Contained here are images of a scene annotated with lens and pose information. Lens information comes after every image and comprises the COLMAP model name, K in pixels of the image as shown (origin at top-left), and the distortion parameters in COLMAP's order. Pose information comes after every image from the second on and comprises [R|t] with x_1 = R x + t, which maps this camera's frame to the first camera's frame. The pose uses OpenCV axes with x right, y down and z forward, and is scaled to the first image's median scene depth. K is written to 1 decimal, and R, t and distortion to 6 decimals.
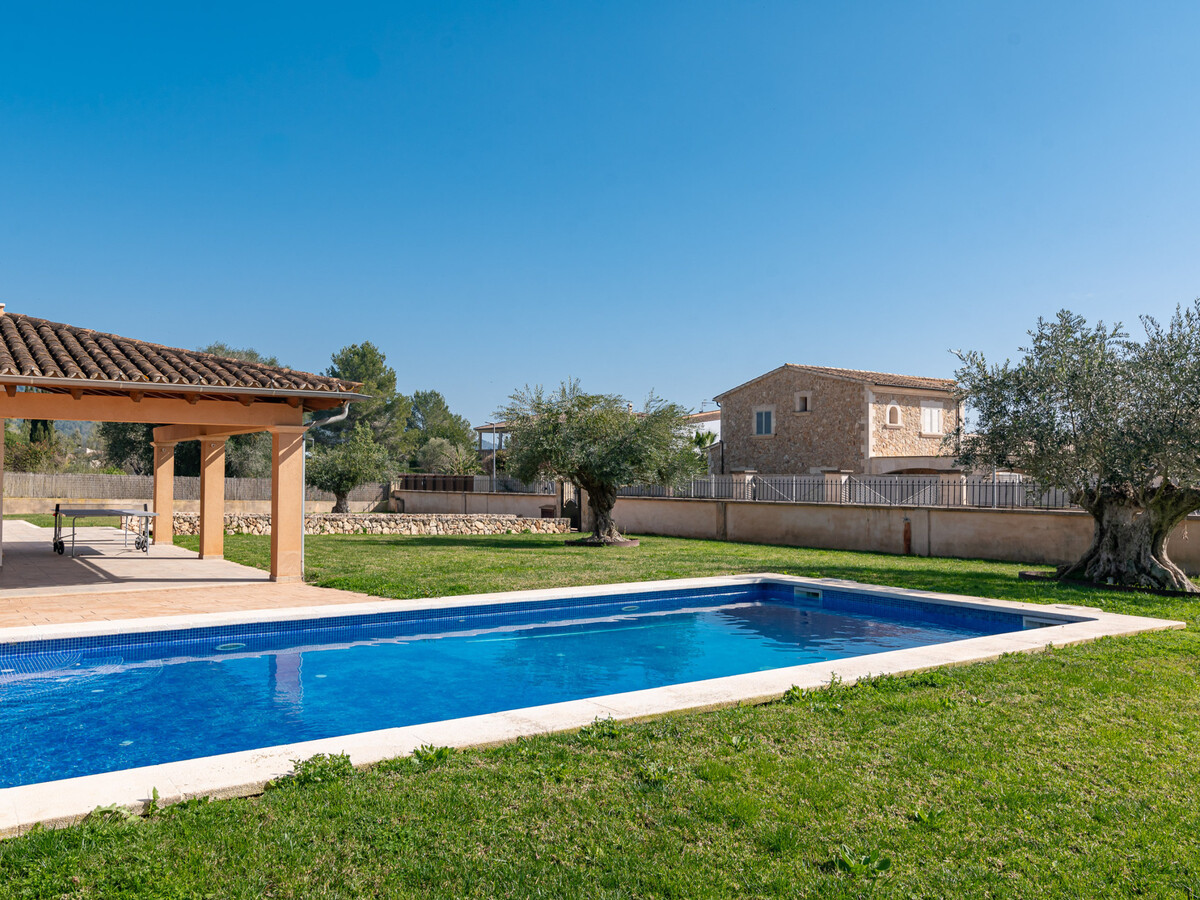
lens RADIAL K [[976.0, 0, 600.0], [0, 976.0, 450.0], [0, 0, 1]] dist [-0.001302, -0.001838]
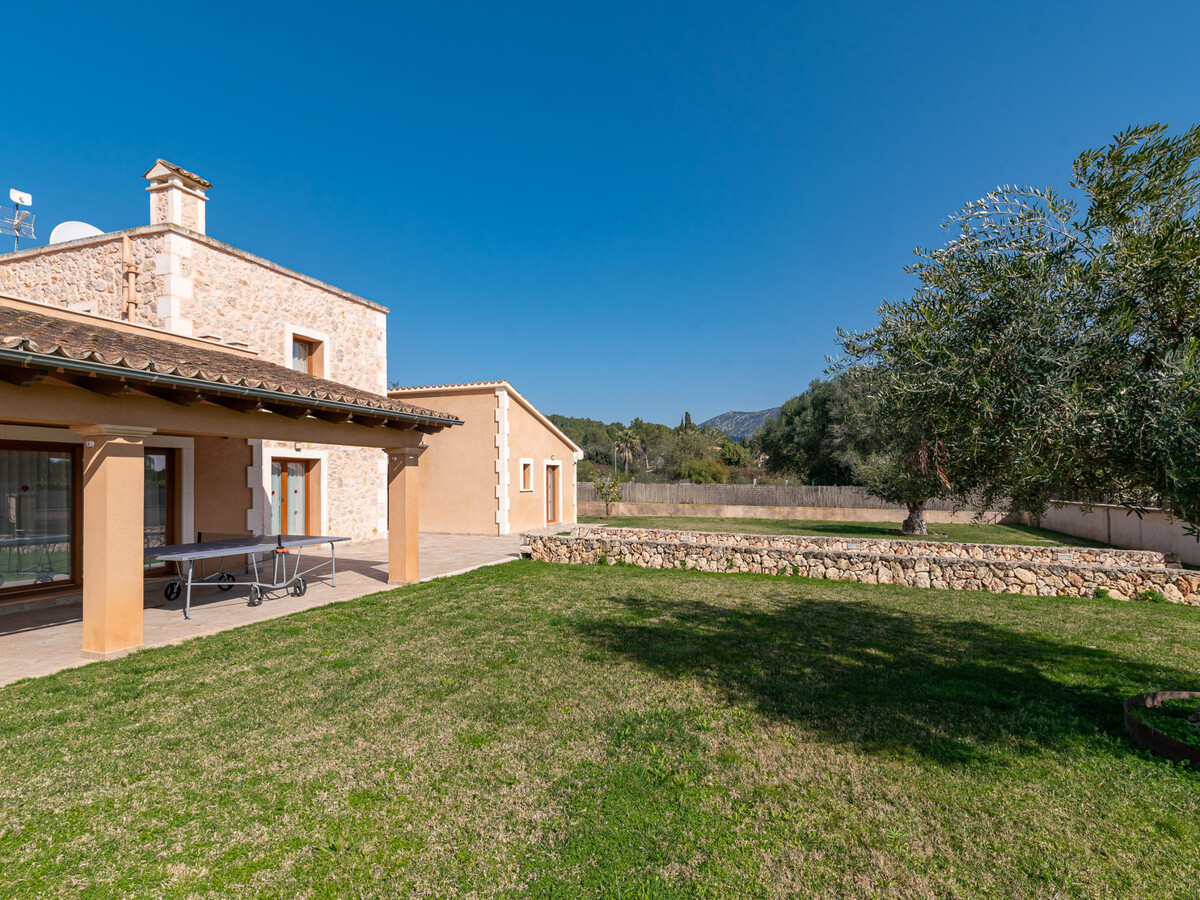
lens RADIAL K [[613.9, 0, 604.6], [0, 613.9, 469.2], [0, 0, 1]] dist [0.016604, -0.000156]
pose [[0.581005, -0.028584, -0.813398, 0.022474], [0.033920, 0.999365, -0.010890, 0.013514], [0.813193, -0.021264, 0.581606, 0.614017]]
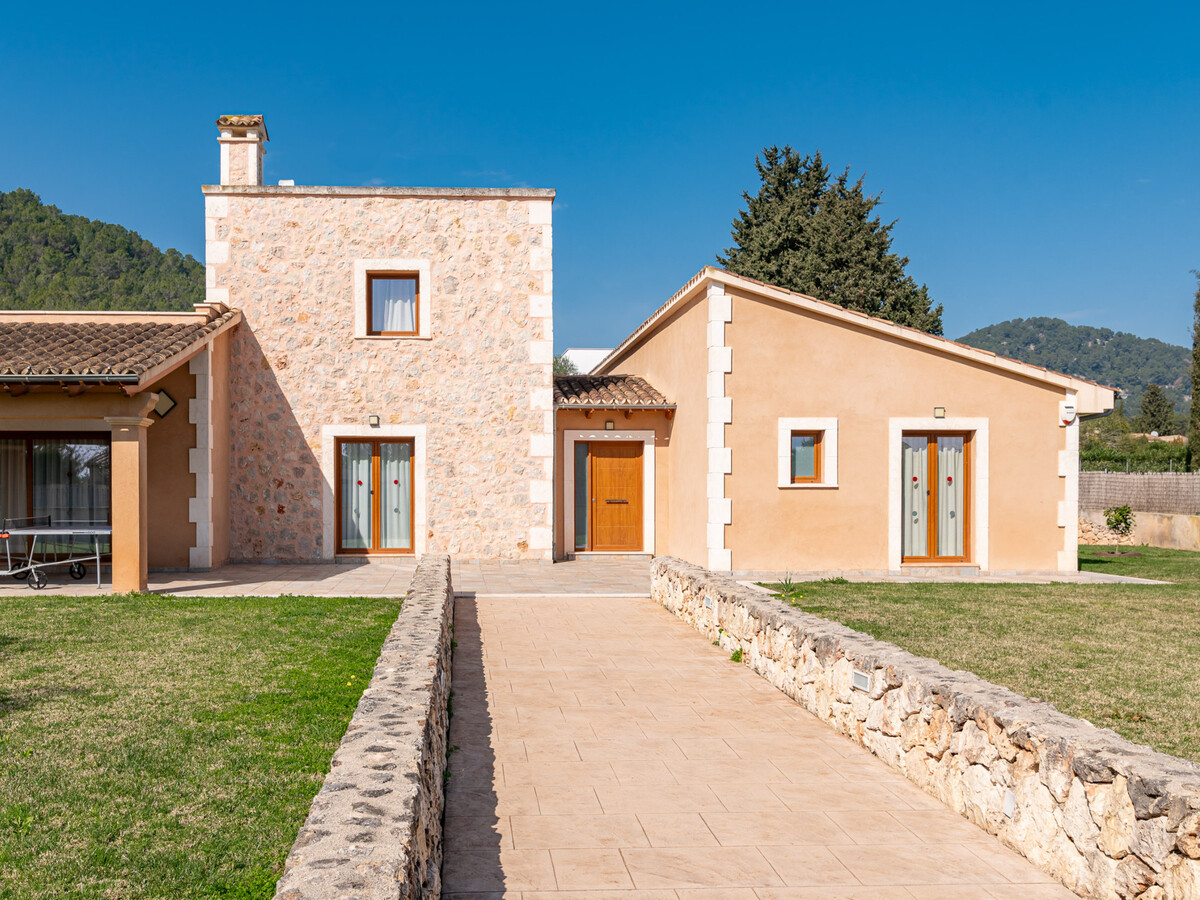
lens RADIAL K [[1056.6, 0, 494.8], [0, 1056.6, 504.1], [0, 0, 1]] dist [-0.001205, 0.004801]
pose [[-0.541148, 0.001549, -0.840926, -0.028093], [0.016583, 0.999824, -0.008829, 0.038042], [0.840764, -0.018723, -0.541078, 1.104011]]
